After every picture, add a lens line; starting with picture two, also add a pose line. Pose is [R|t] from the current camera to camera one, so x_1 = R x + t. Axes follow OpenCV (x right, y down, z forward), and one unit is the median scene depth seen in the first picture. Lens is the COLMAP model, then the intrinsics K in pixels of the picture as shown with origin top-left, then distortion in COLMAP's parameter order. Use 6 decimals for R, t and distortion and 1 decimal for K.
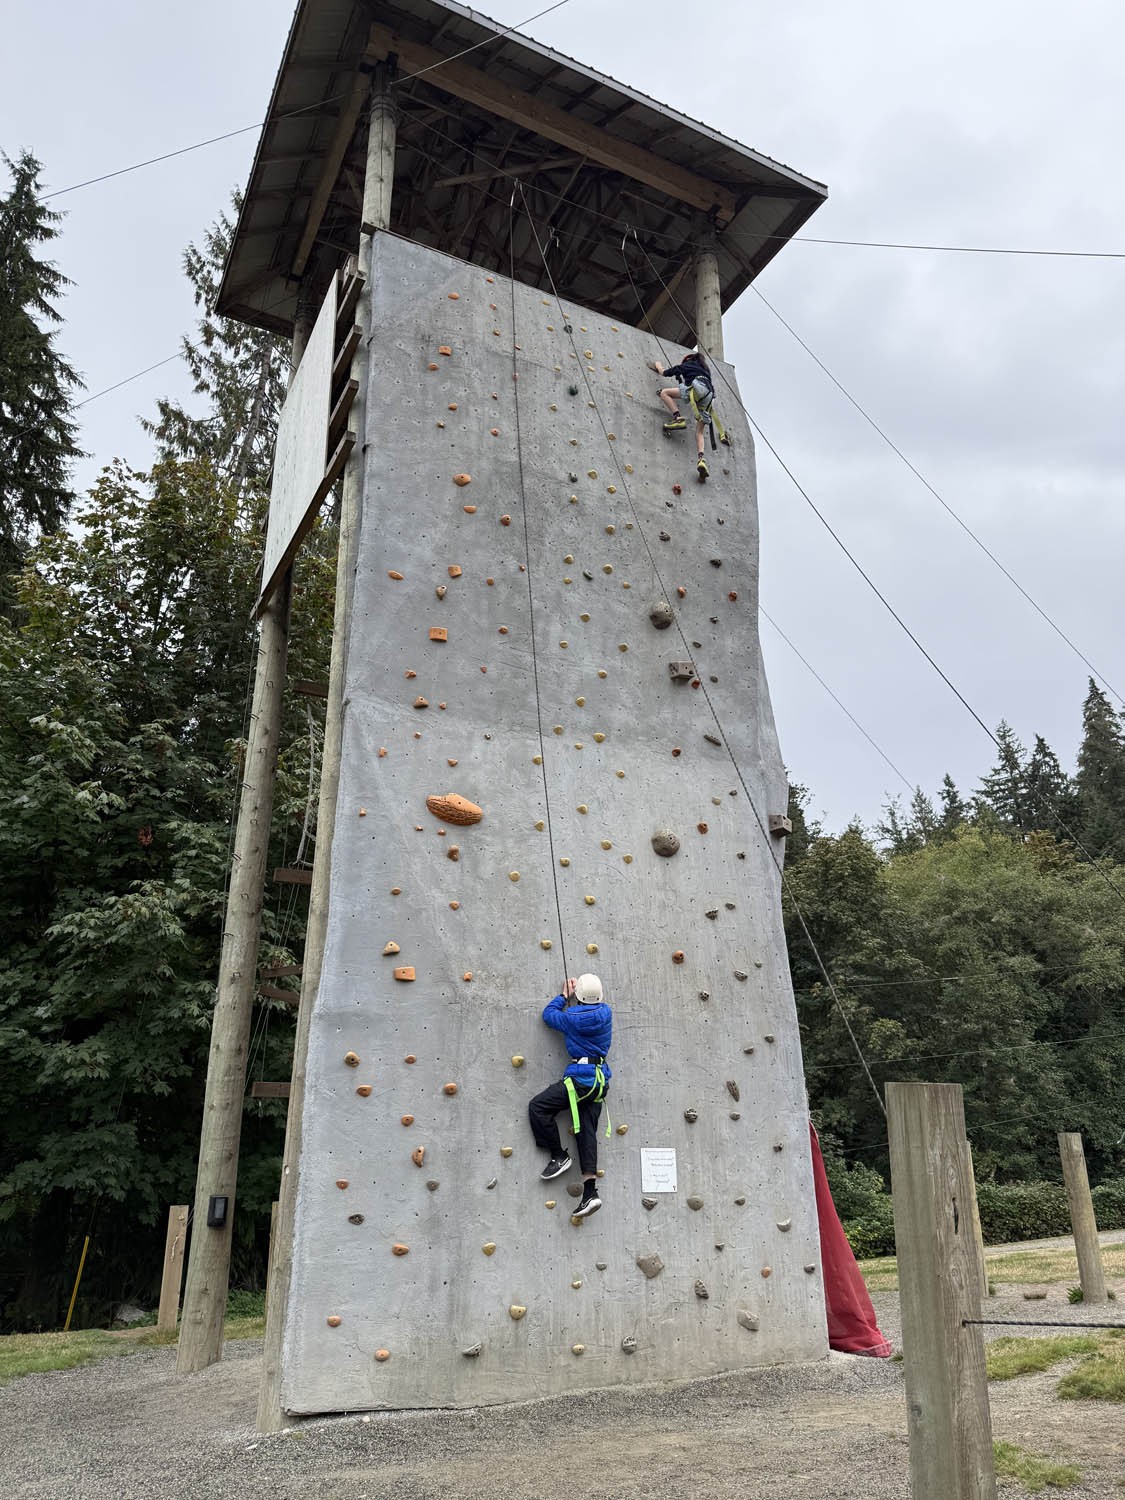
lens RADIAL K [[1047.8, 0, 561.0], [0, 1047.8, 751.5], [0, 0, 1]] dist [0.156375, -0.311563]
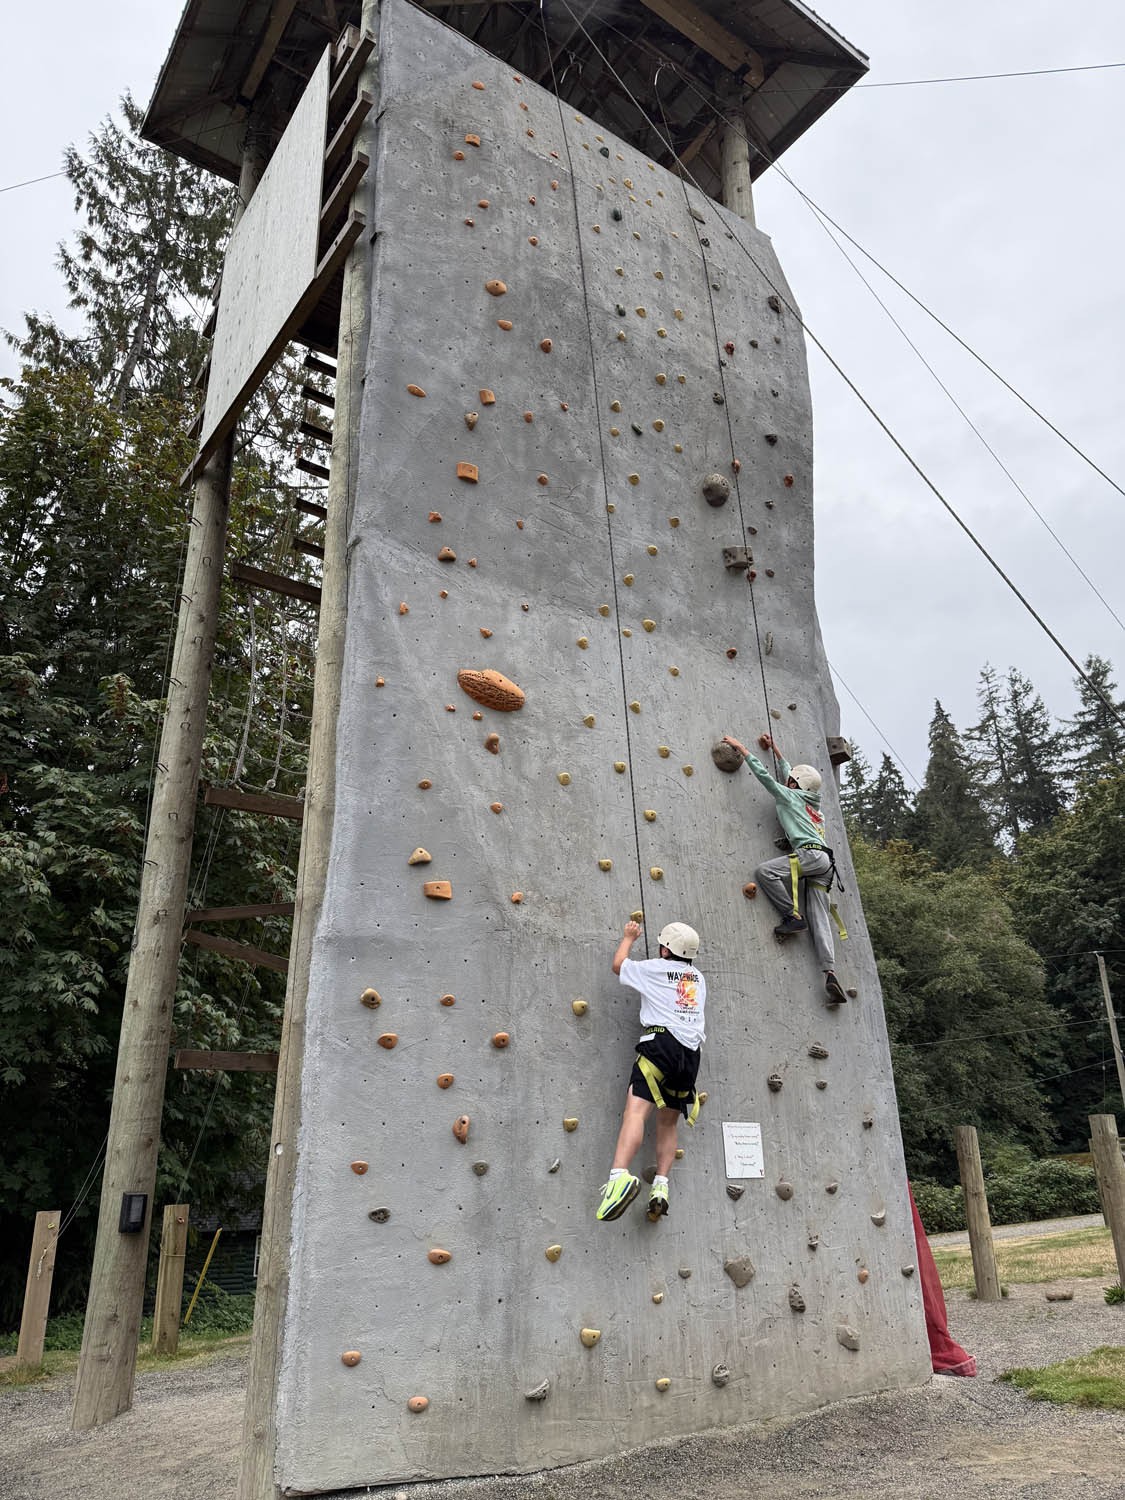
lens RADIAL K [[1049.9, 0, 555.4], [0, 1049.9, 752.6], [0, 0, 1]] dist [0.132574, -0.236440]
pose [[0.990388, 0.042445, 0.131643, -0.140175], [-0.041718, 0.999095, -0.008279, 0.095703], [-0.131876, 0.002708, 0.991263, 0.202200]]
